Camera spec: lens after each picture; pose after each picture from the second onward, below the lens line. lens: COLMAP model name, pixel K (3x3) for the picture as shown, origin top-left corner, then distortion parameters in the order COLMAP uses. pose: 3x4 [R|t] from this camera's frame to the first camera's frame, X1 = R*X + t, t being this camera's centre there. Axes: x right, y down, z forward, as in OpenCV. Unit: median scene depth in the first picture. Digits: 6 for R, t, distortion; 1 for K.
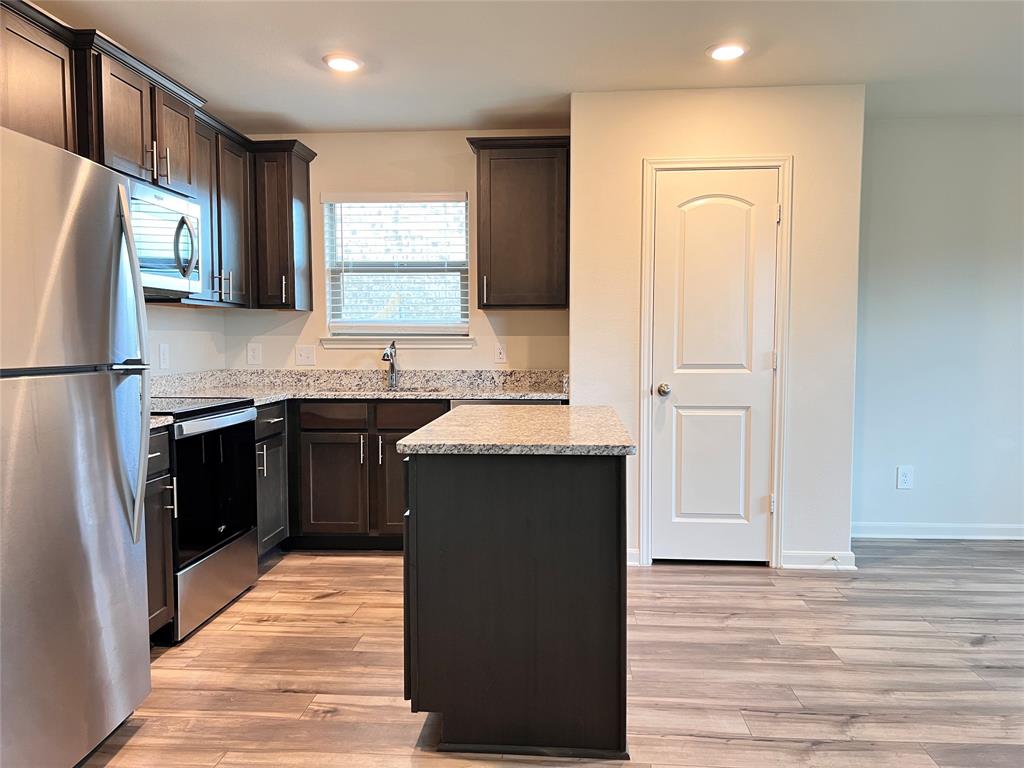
lens RADIAL K [[774.7, 0, 506.7], [0, 774.7, 385.7], [0, 0, 1]] dist [0.056657, -0.073897]
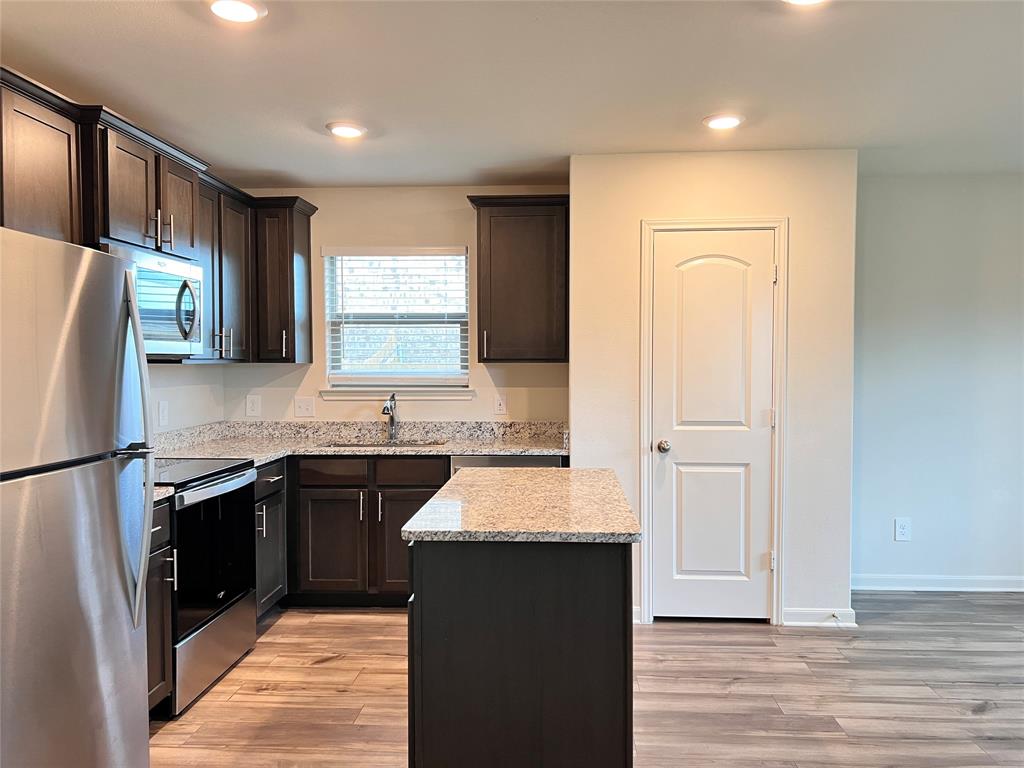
lens RADIAL K [[774.0, 0, 512.0], [0, 774.0, 384.0], [0, 0, 1]] dist [0.052920, -0.069854]
pose [[0.999904, -0.000786, 0.013821, -0.007894], [0.001220, 0.999506, -0.031412, -0.046044], [-0.013789, 0.031426, 0.999411, -0.002755]]
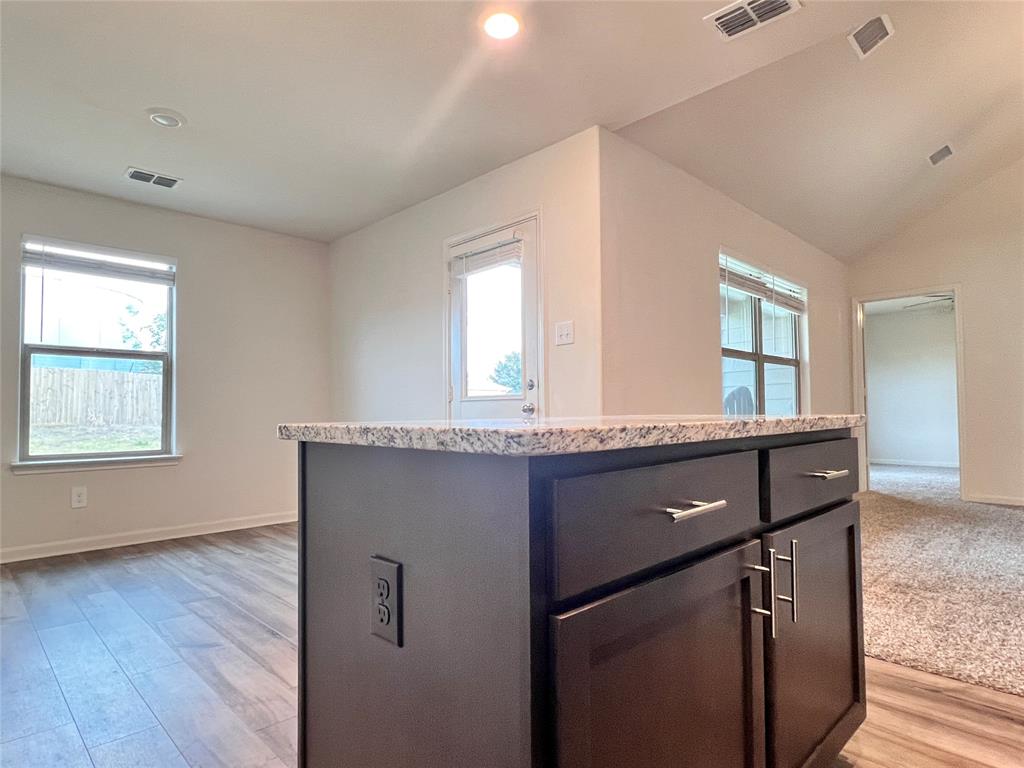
lens RADIAL K [[571.8, 0, 507.8], [0, 571.8, 388.5], [0, 0, 1]] dist [-0.001649, 0.001174]
pose [[-0.748806, 0.036415, 0.661788, -0.154549], [0.051263, 0.998681, 0.003051, 0.009412], [-0.660804, 0.036210, -0.749684, 1.014509]]
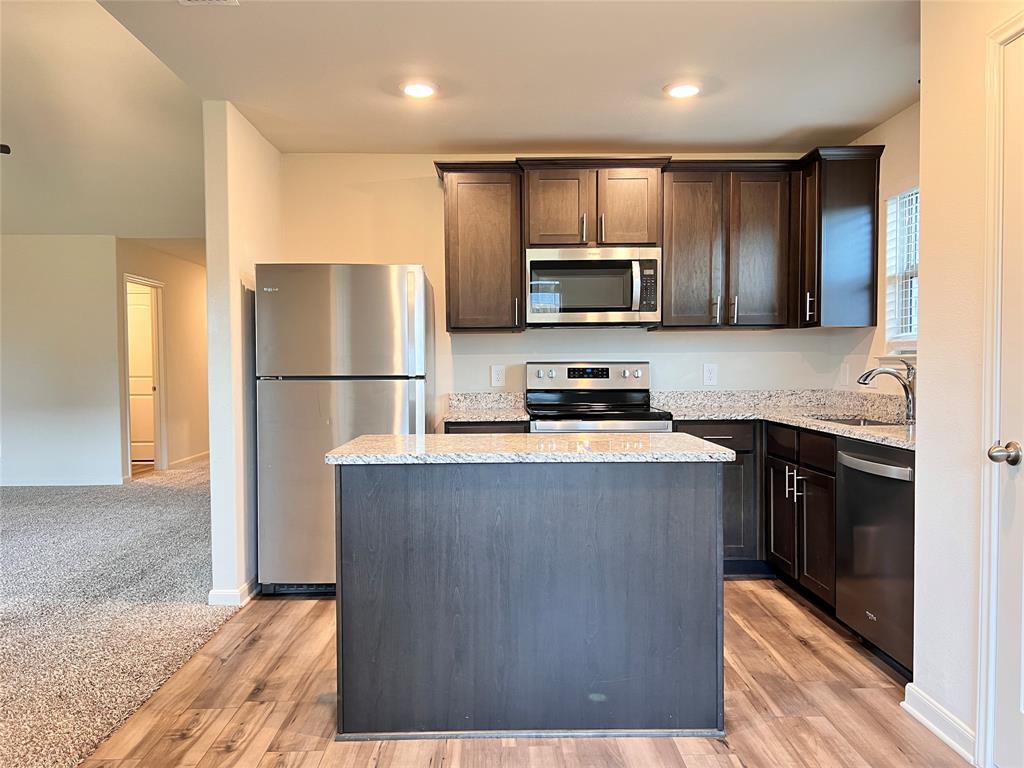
lens RADIAL K [[774.0, 0, 512.0], [0, 774.0, 384.0], [0, 0, 1]] dist [0.052920, -0.069854]
pose [[0.097860, 0.029533, -0.994762, 0.721694], [-0.051808, 0.998355, 0.024543, -0.038721], [0.993851, 0.049135, 0.099229, 0.634948]]
